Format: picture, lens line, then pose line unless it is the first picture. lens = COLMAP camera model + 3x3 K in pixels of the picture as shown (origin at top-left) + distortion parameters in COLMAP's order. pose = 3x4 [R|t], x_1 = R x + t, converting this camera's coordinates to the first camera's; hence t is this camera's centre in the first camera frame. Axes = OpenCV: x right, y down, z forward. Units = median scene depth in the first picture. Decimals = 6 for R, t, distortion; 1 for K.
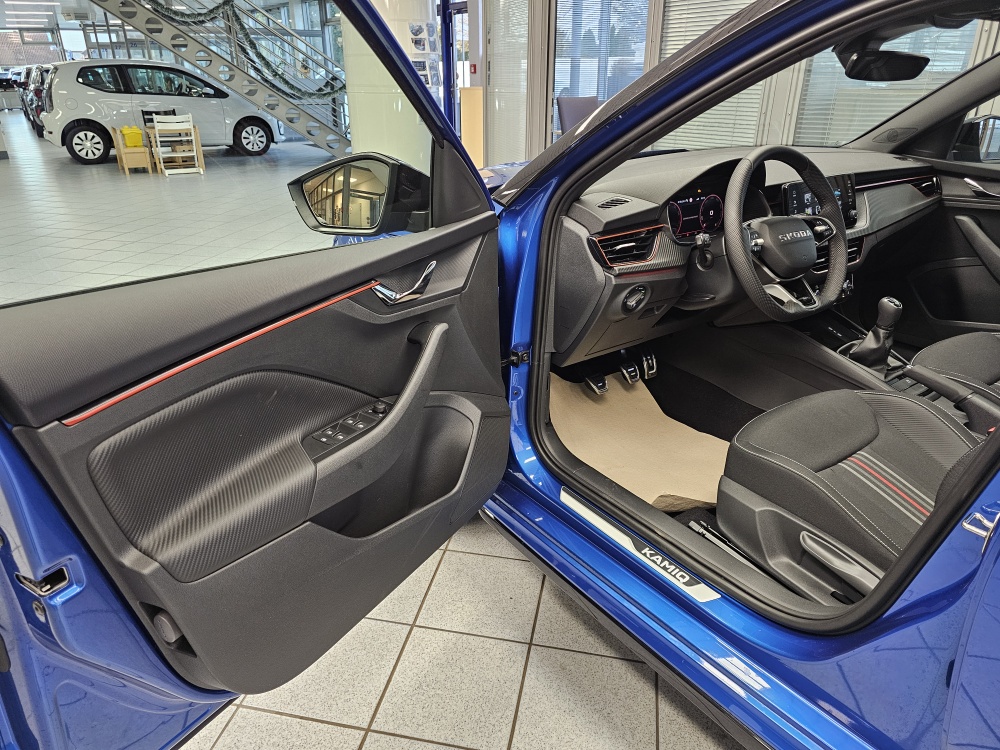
lens RADIAL K [[672.3, 0, 494.9], [0, 672.3, 371.3], [0, 0, 1]] dist [0.049893, -0.031712]
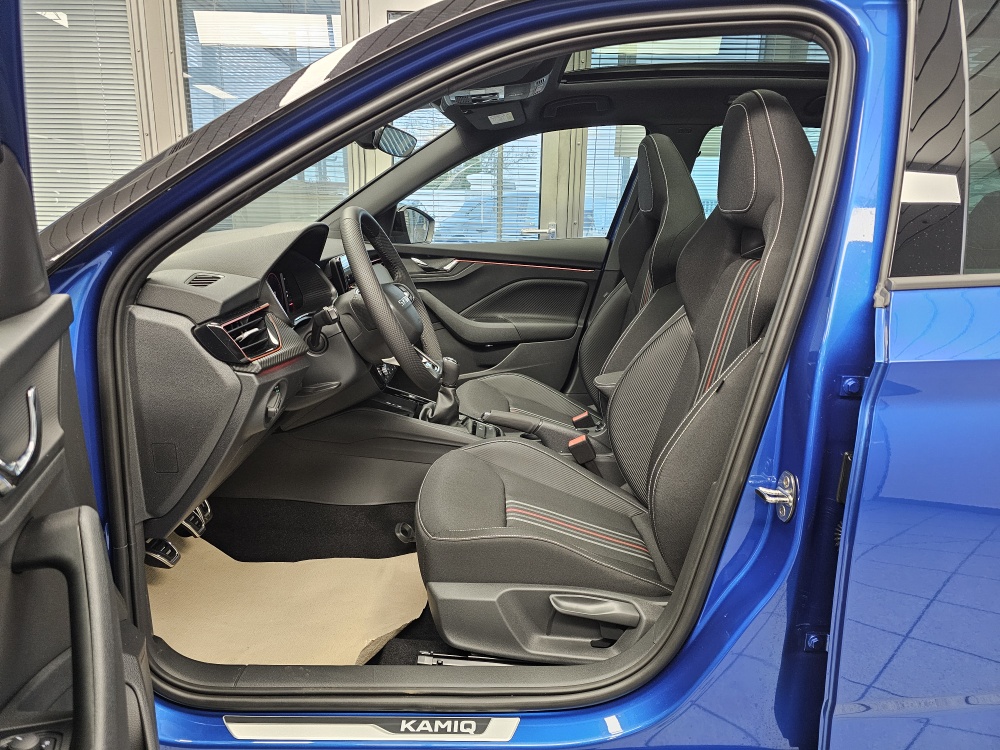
lens RADIAL K [[672.3, 0, 505.4], [0, 672.3, 368.6], [0, 0, 1]] dist [0.049893, -0.031712]
pose [[0.582324, -0.176732, 0.793514, -0.221202], [0.316674, 0.948298, -0.021187, -0.047843], [-0.748743, 0.263623, 0.608183, 0.364932]]
